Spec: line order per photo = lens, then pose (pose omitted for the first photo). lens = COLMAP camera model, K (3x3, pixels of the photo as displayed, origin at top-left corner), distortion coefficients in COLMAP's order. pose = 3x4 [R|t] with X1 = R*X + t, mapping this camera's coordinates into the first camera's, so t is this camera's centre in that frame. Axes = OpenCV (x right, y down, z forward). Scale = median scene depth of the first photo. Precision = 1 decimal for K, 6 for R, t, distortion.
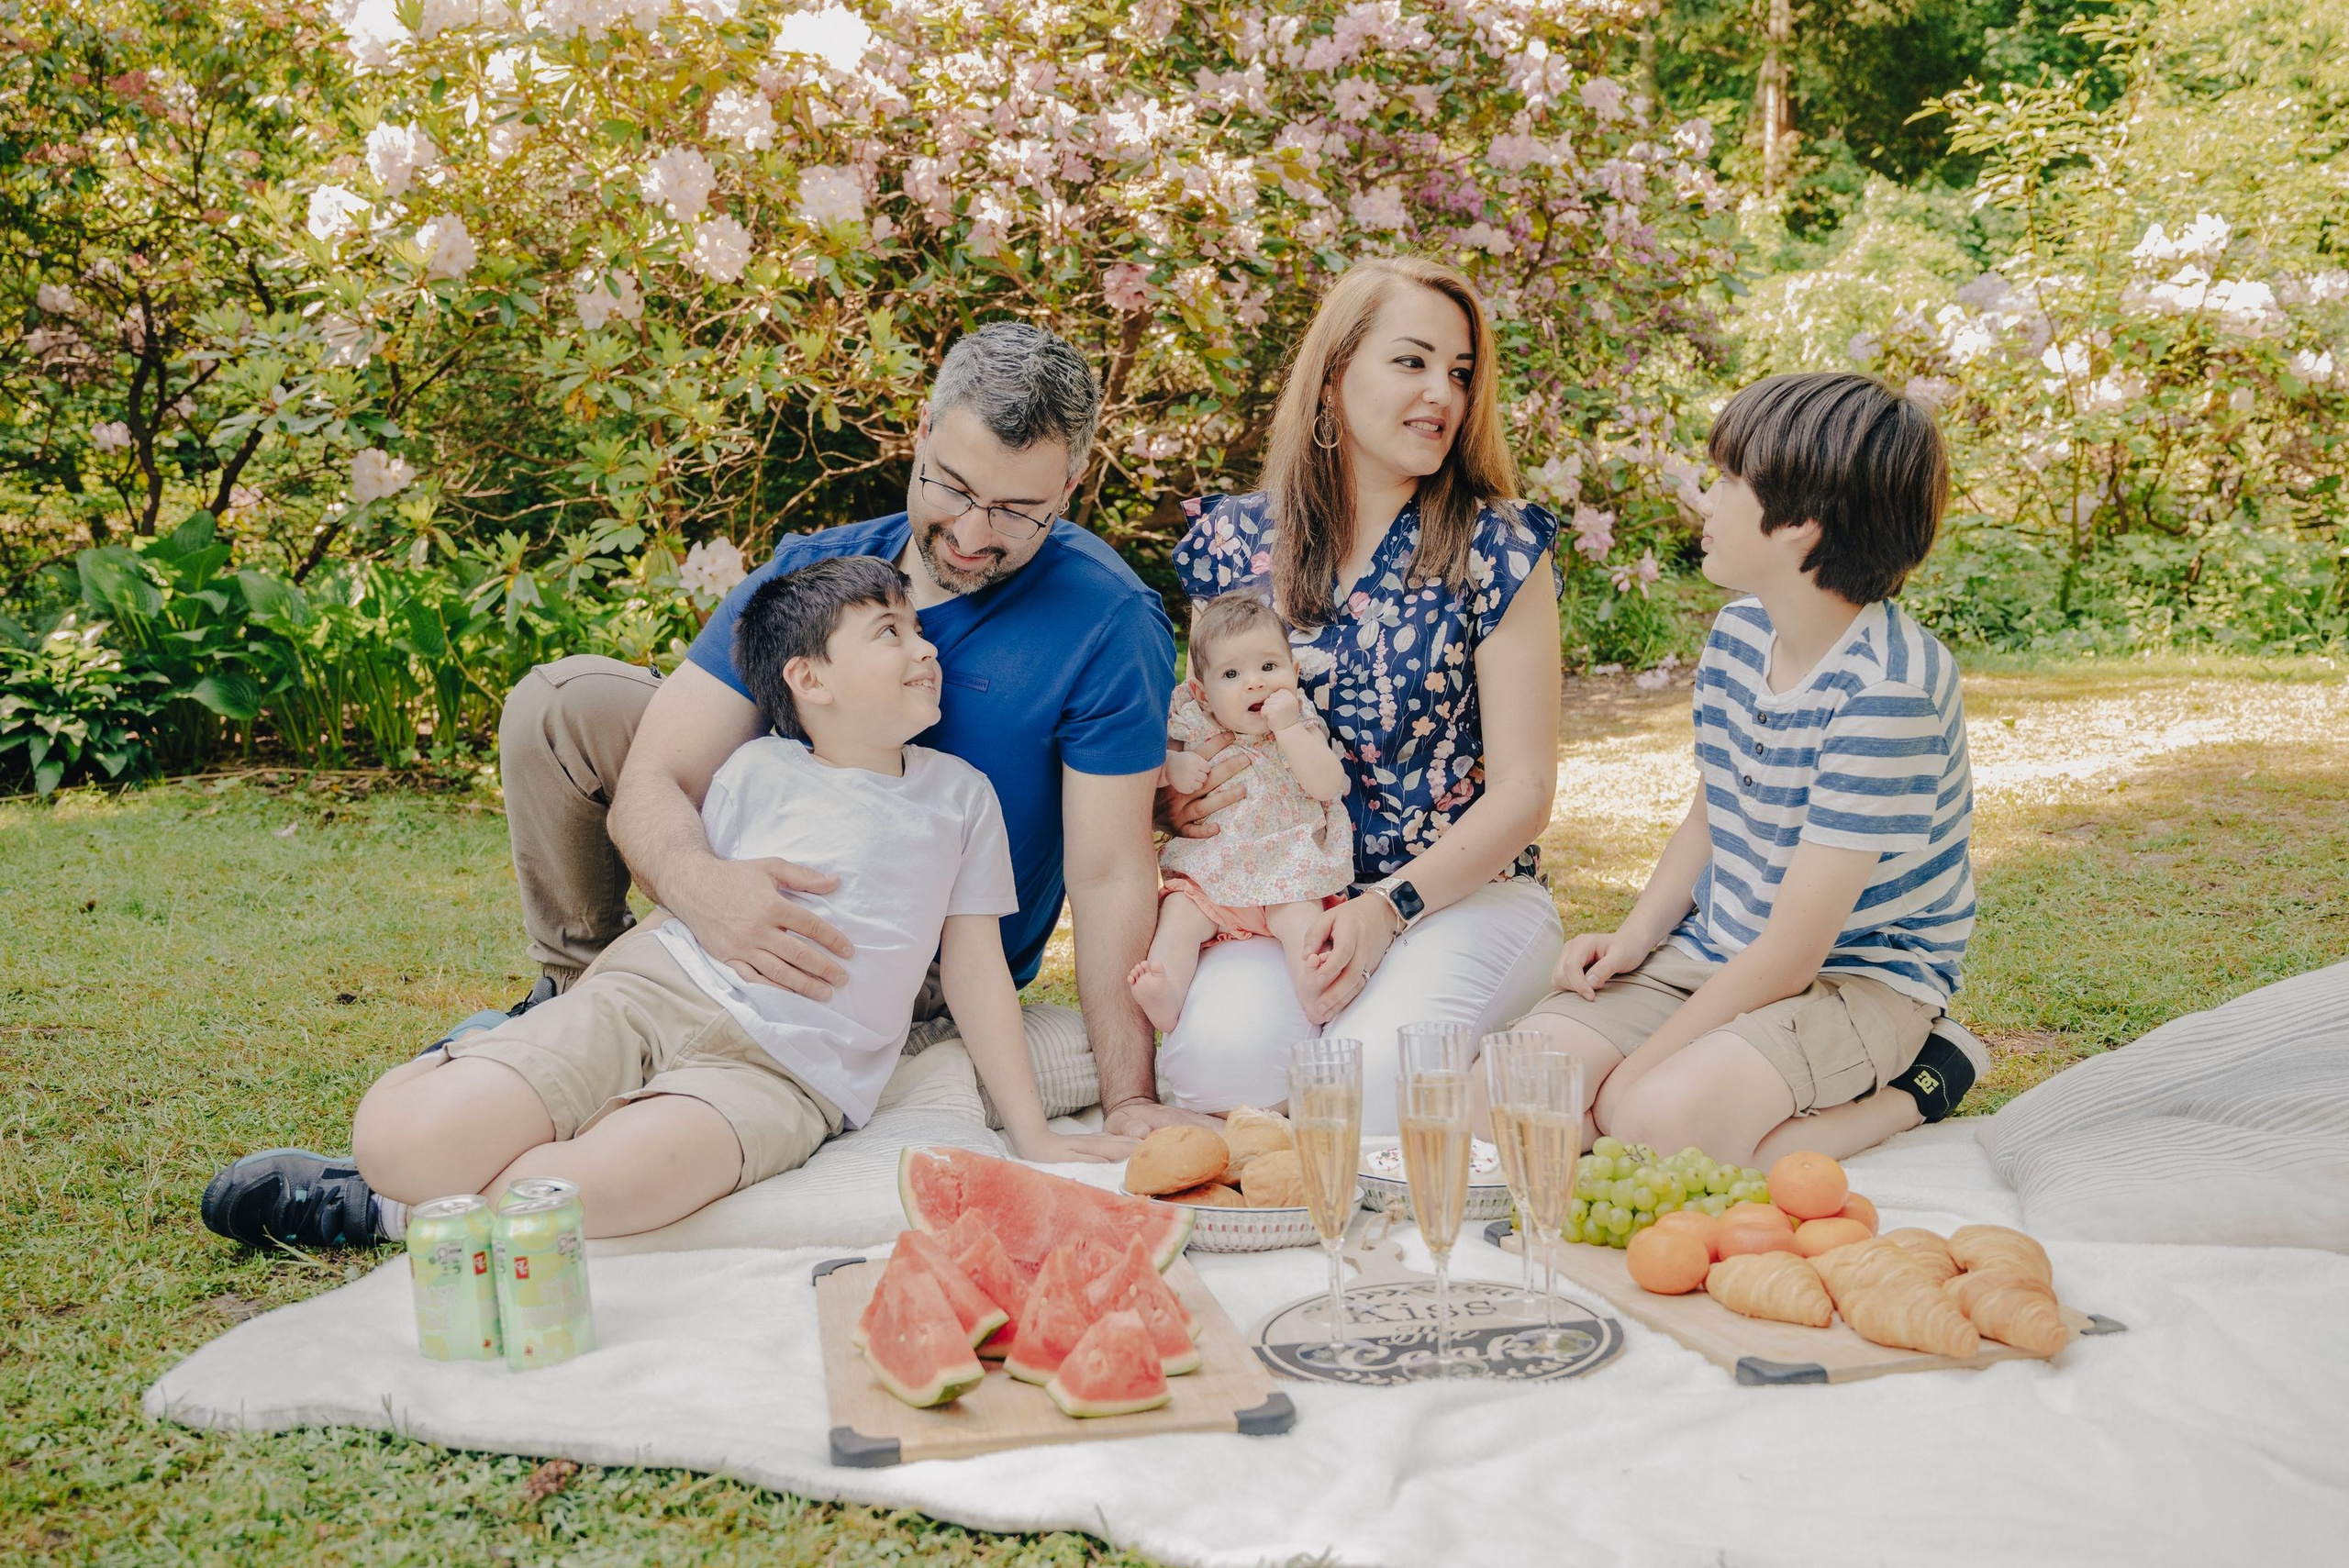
lens RADIAL K [[2368.1, 0, 1176.8], [0, 2368.1, 831.5], [0, 0, 1]] dist [0.017385, 0.005984]
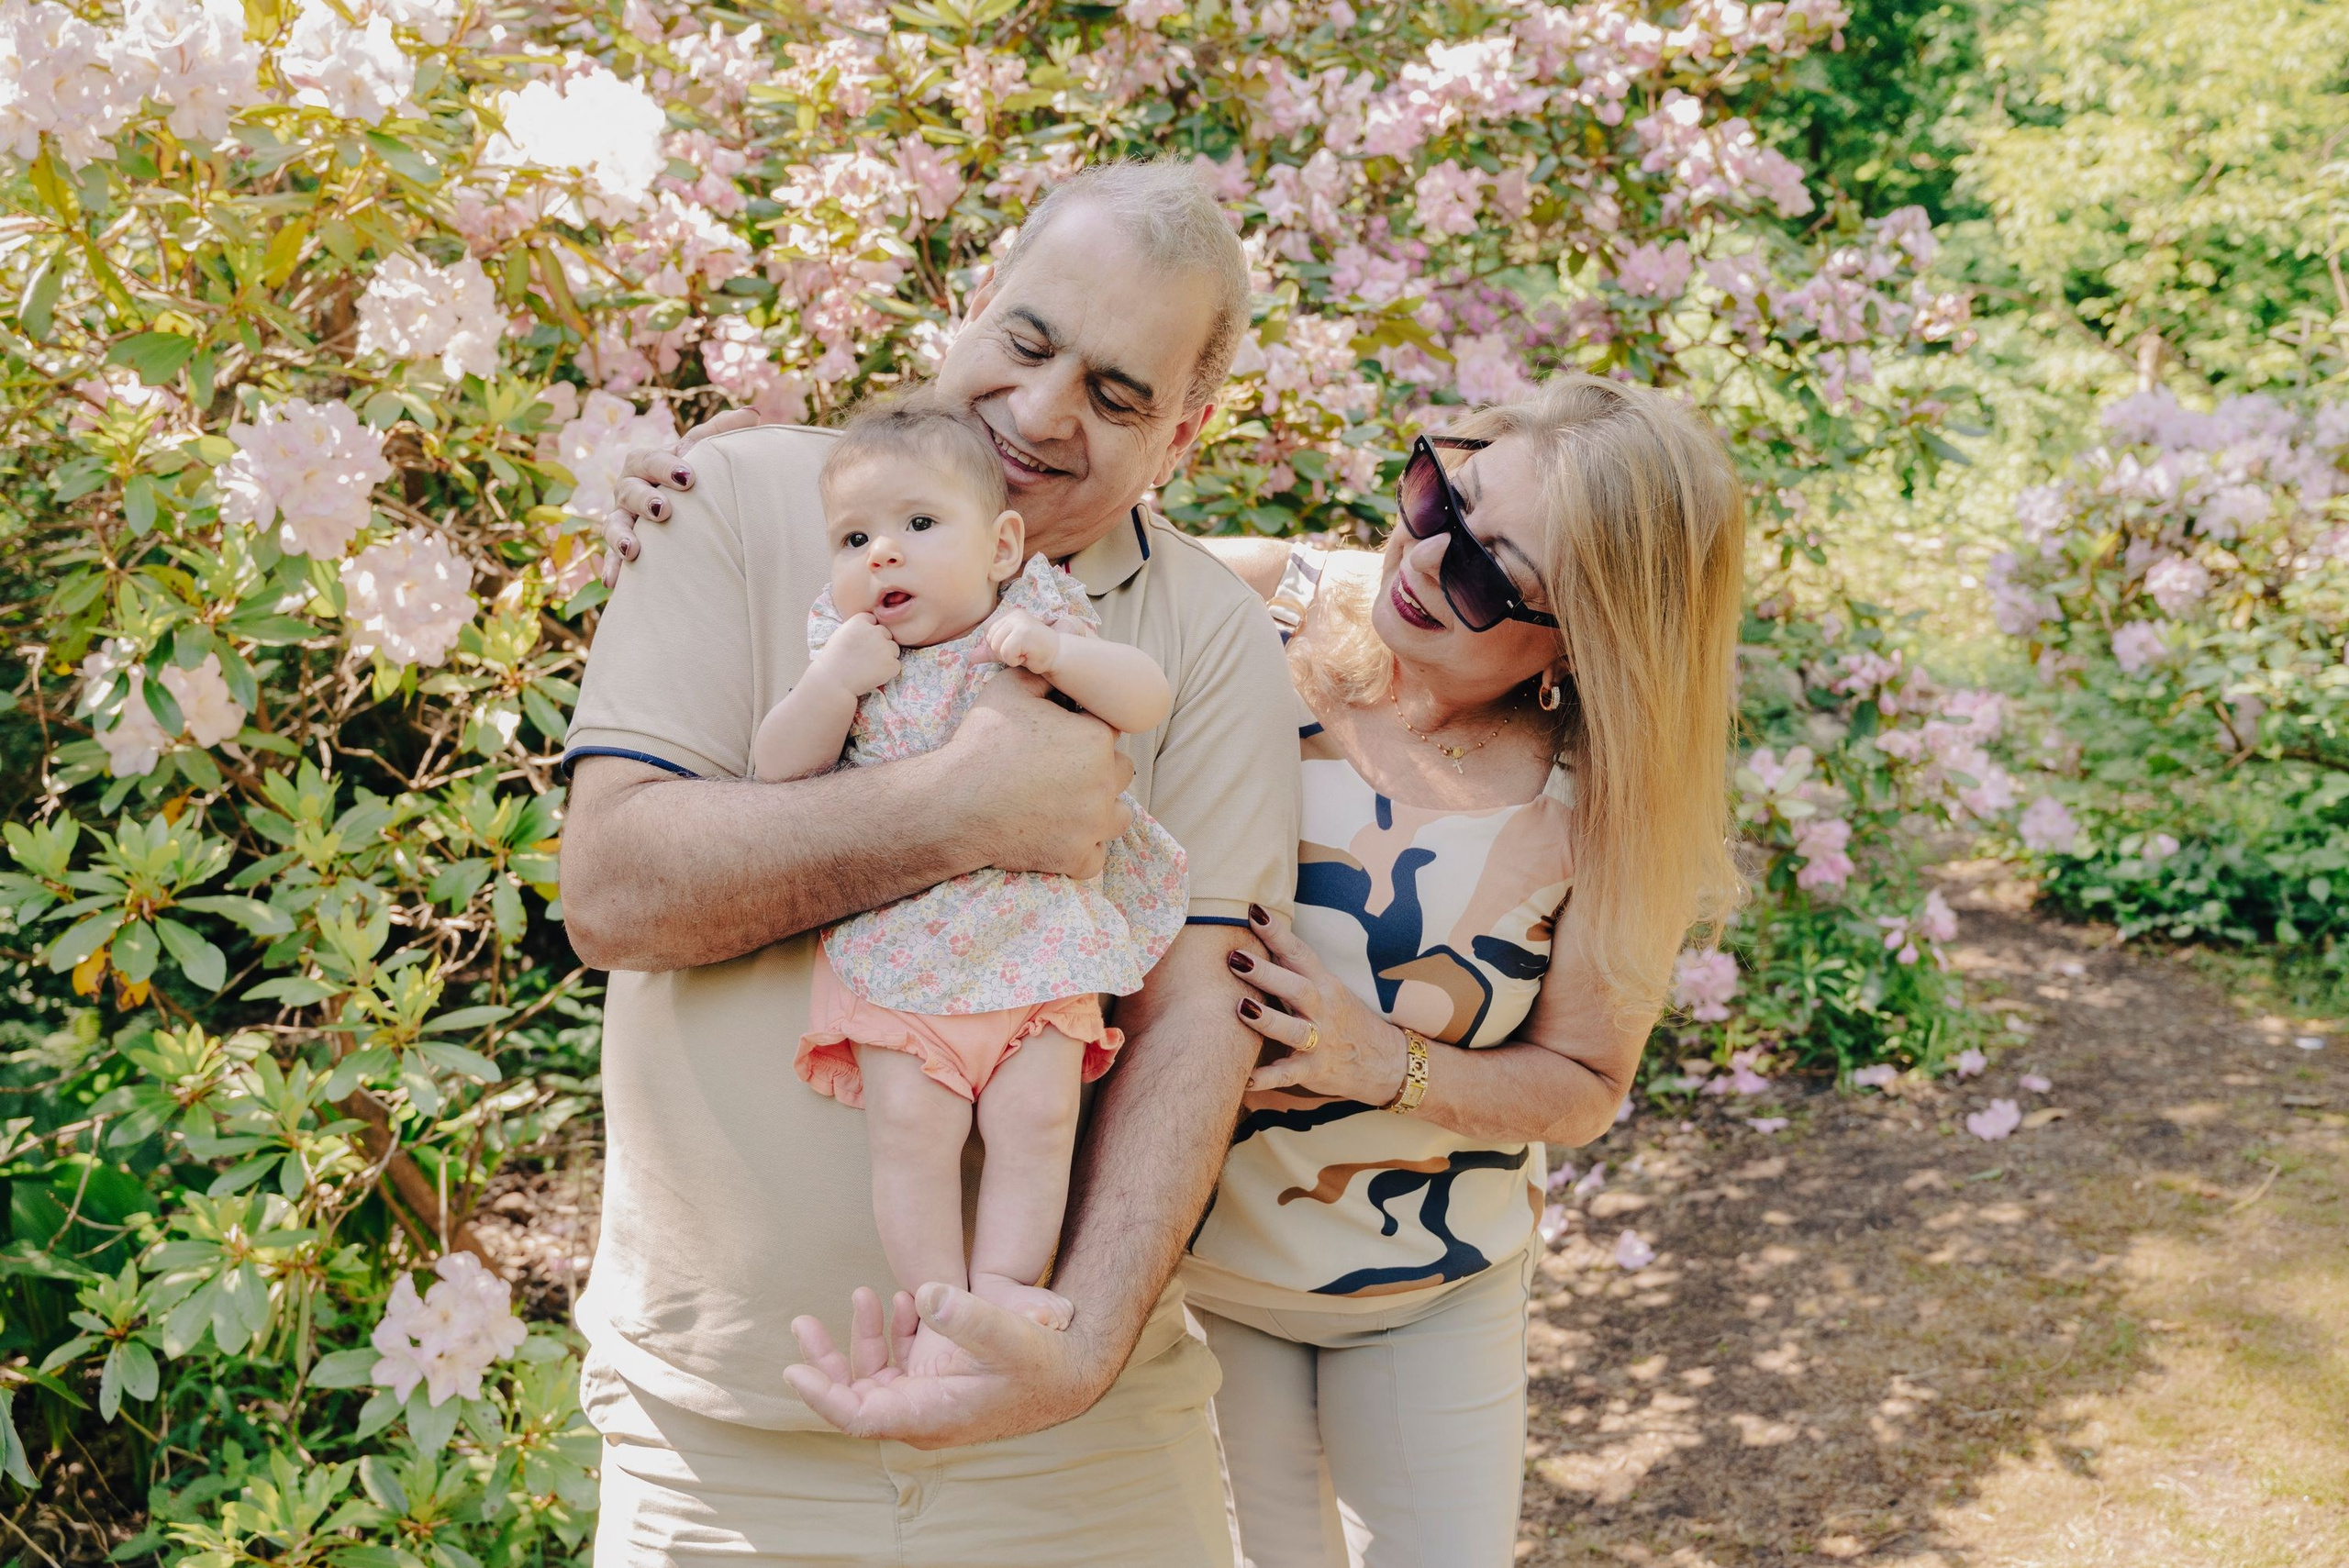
lens RADIAL K [[2204.0, 0, 1174.5], [0, 2204.0, 784.0], [0, 0, 1]] dist [0.011807, 0.011668]
pose [[0.984293, -0.070119, 0.162018, -0.109390], [0.070937, 0.997481, 0.000738, -0.186276], [-0.161662, 0.010766, 0.986787, 0.513241]]
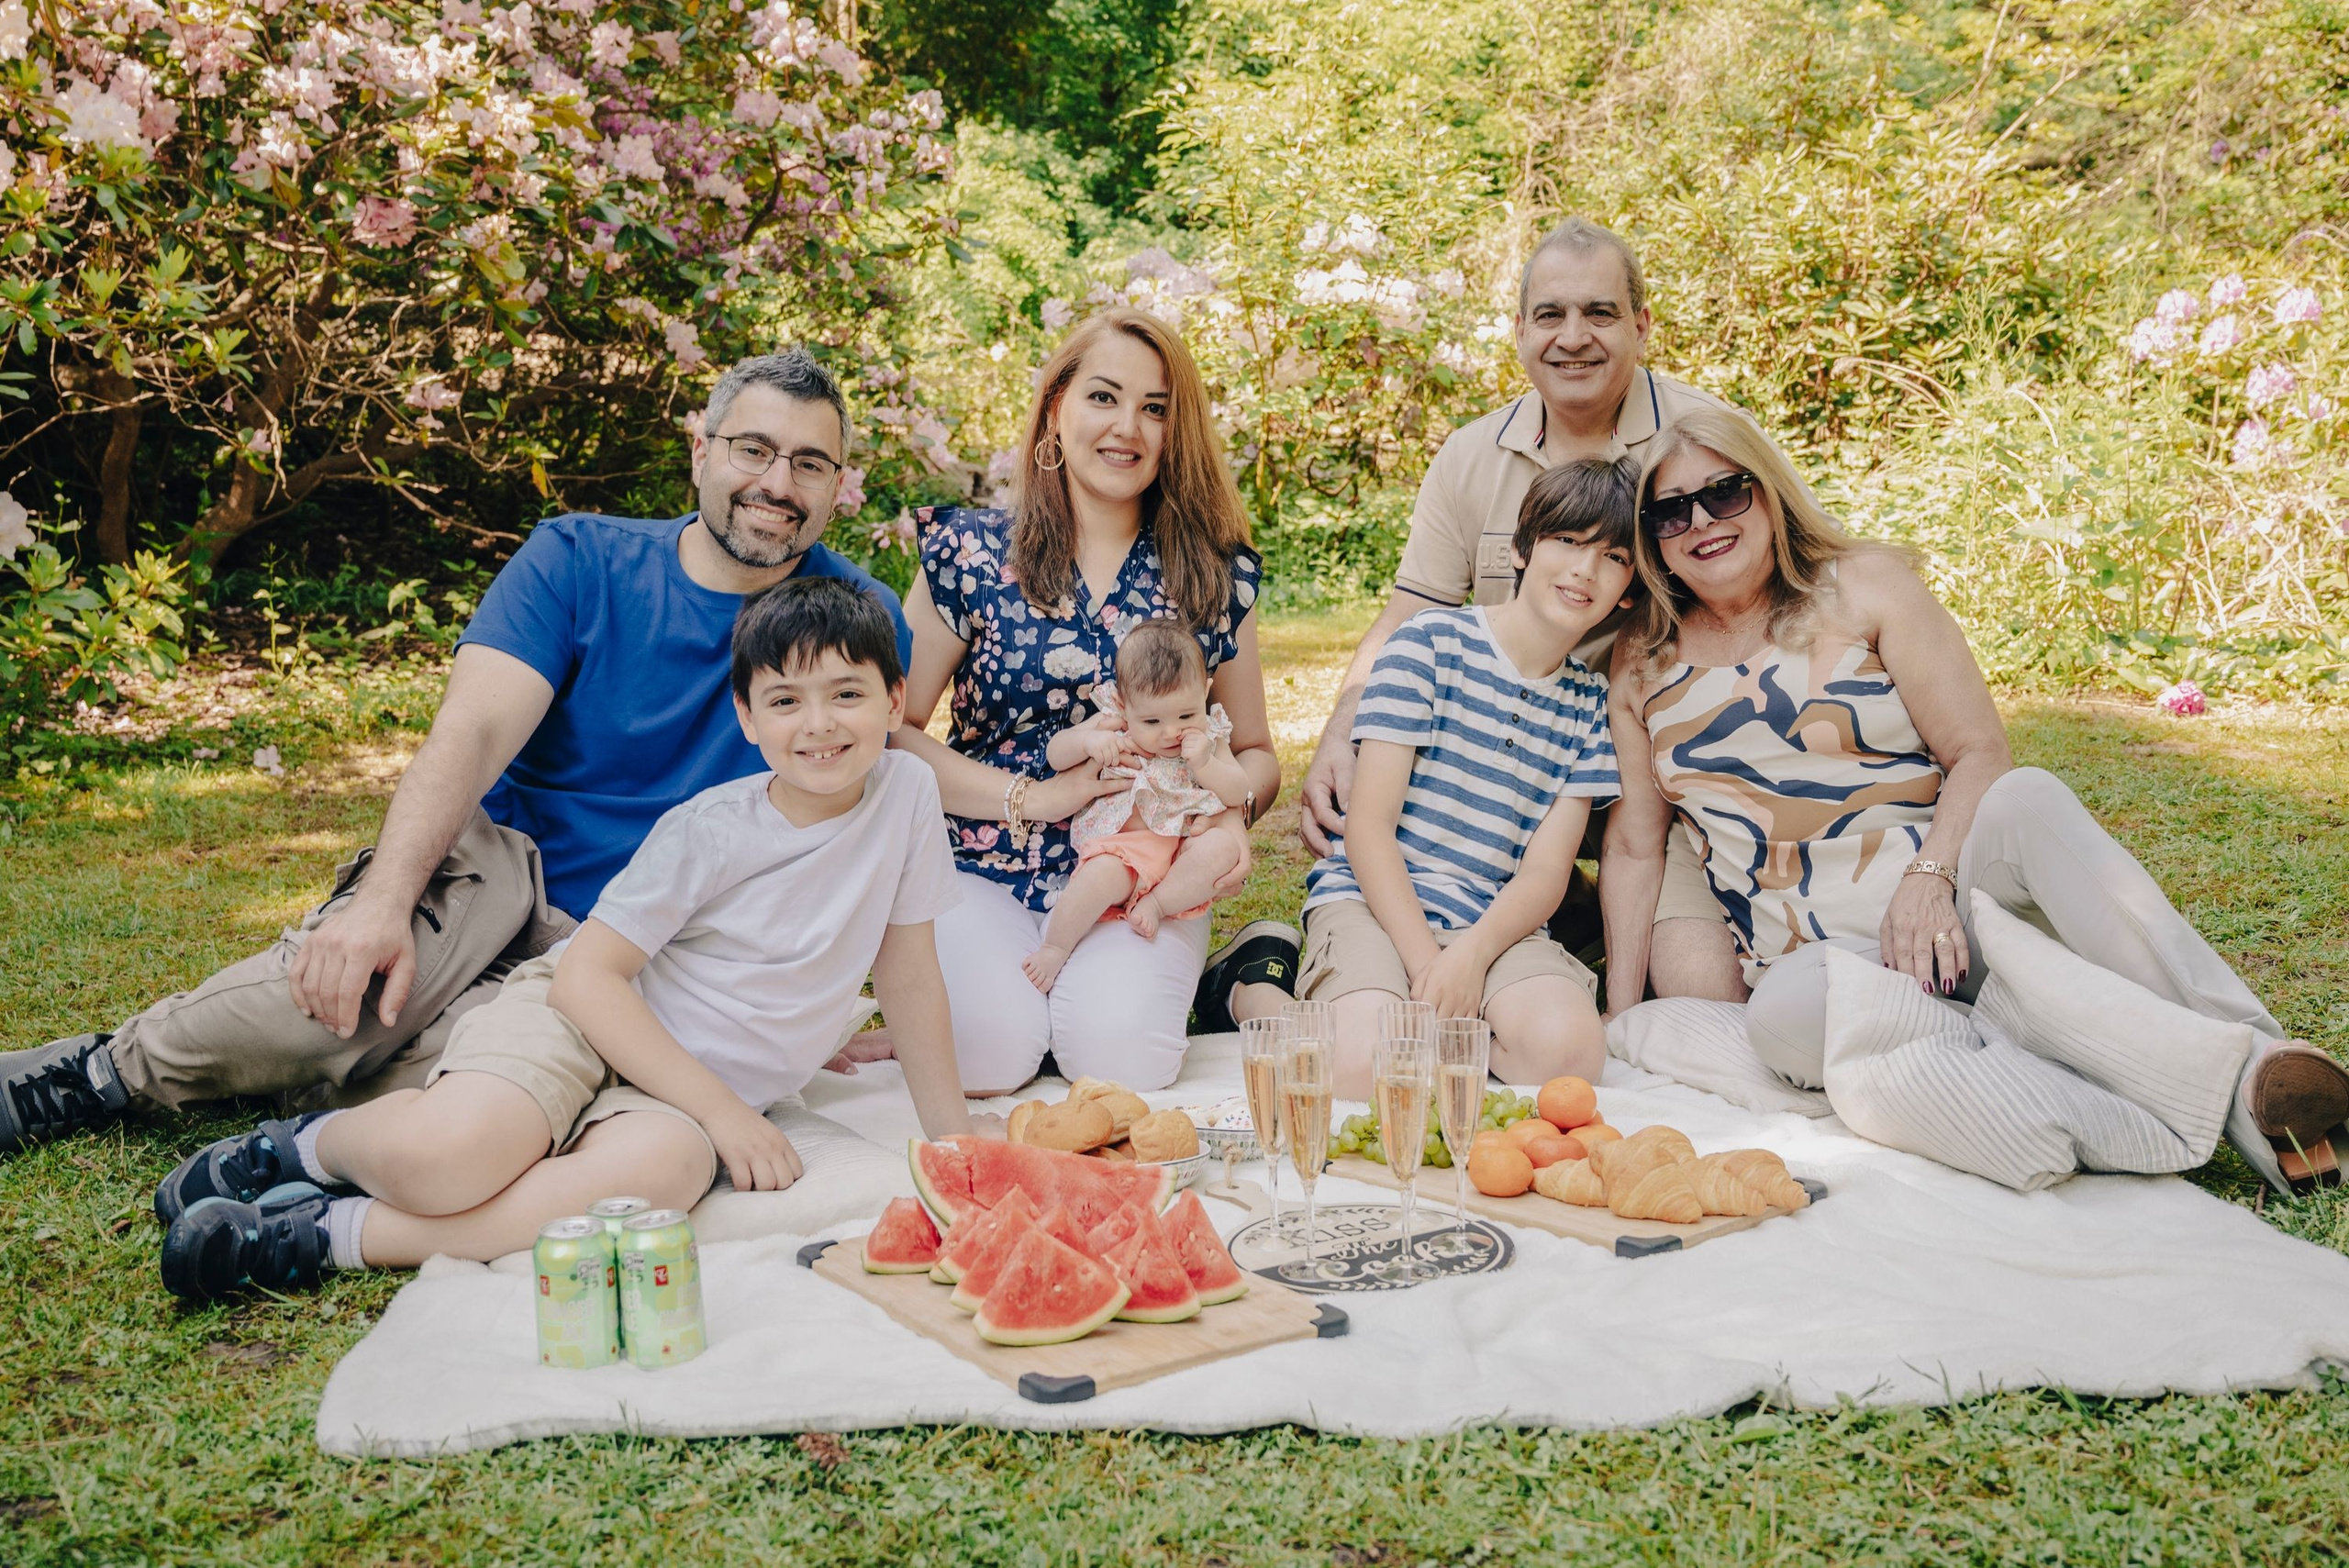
lens RADIAL K [[2495.6, 0, 1174.5], [0, 2495.6, 784.0], [0, 0, 1]] dist [-0.076528, 0.183306]
pose [[0.912868, -0.027786, 0.407308, -0.157079], [0.023746, 0.999606, 0.014973, -0.014410], [-0.407564, -0.003997, 0.913168, -0.037748]]
